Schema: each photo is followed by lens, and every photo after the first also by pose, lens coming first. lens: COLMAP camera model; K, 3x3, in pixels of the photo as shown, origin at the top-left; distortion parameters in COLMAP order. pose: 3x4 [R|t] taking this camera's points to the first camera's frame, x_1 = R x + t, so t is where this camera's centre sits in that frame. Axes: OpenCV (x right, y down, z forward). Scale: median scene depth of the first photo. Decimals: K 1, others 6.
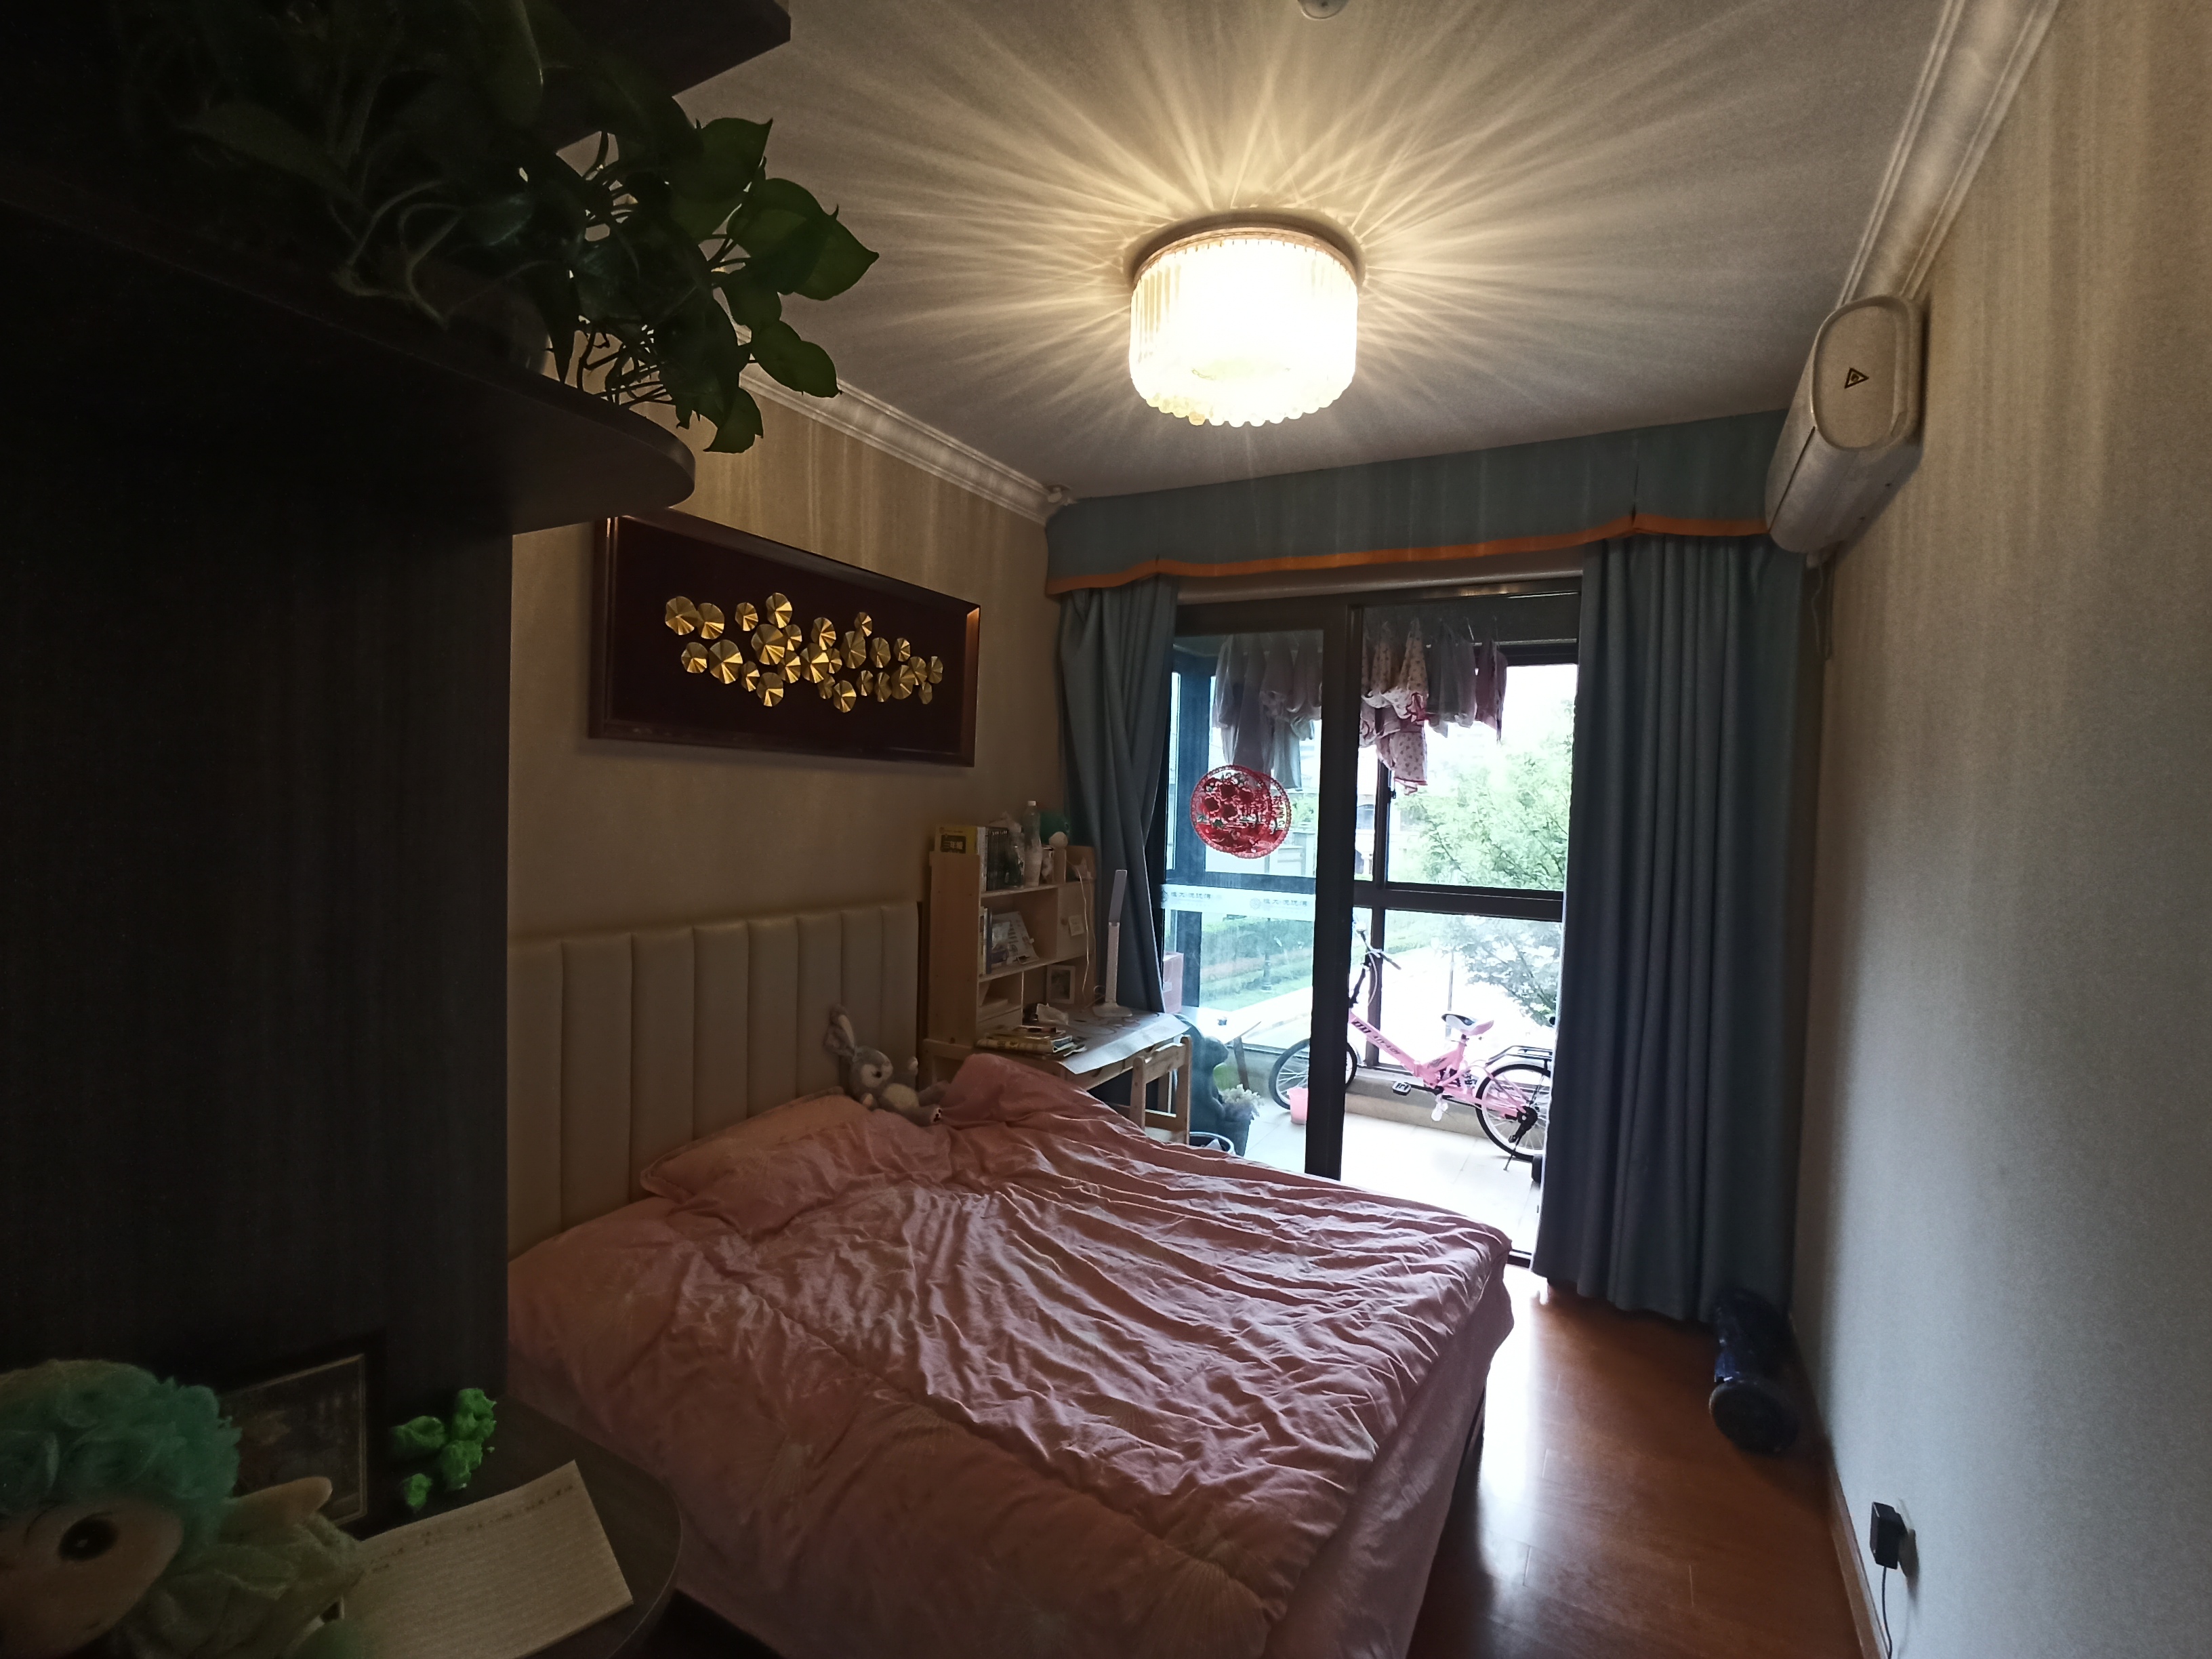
lens RADIAL K [[1010.4, 0, 1106.0], [0, 1010.4, 829.5], [0, 0, 1]] dist [-0.070124, 0.042151]
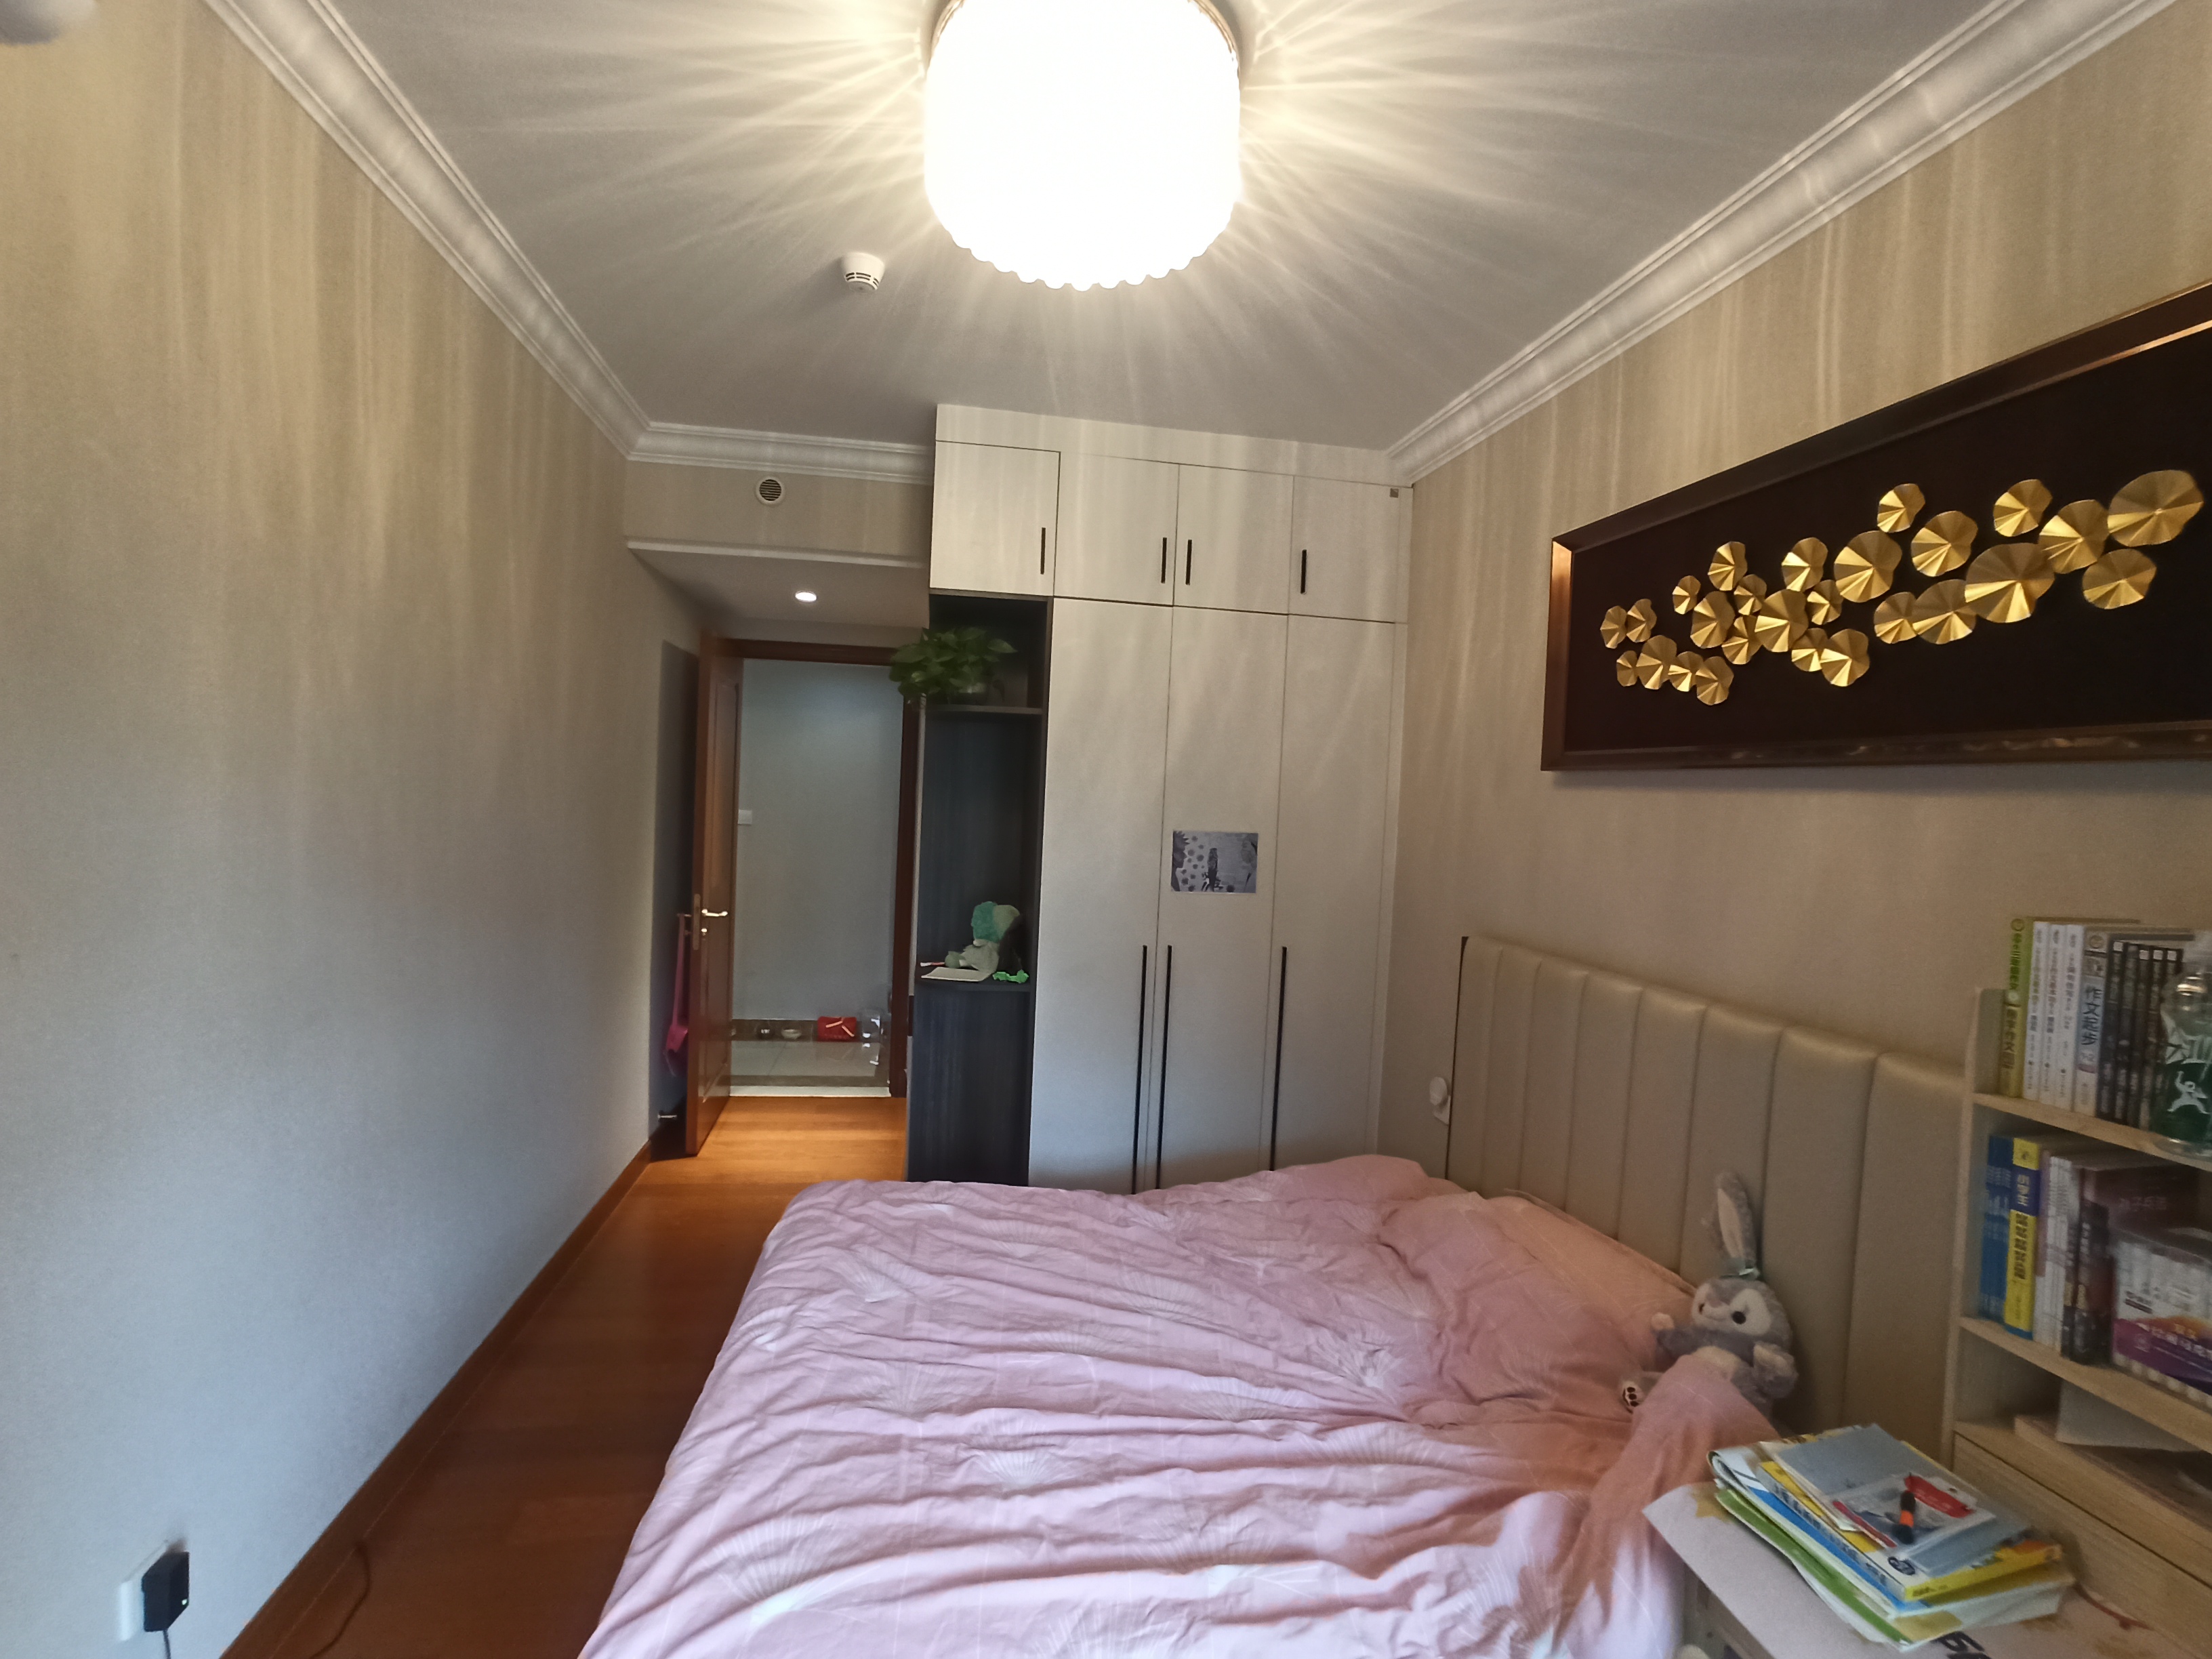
lens RADIAL K [[1010.4, 0, 1106.0], [0, 1010.4, 829.5], [0, 0, 1]] dist [-0.070124, 0.042151]
pose [[-0.780406, -0.049670, -0.623297, 0.418159], [-0.092282, 0.995073, 0.036245, -0.020576], [0.618426, 0.085805, -0.781145, 1.235877]]
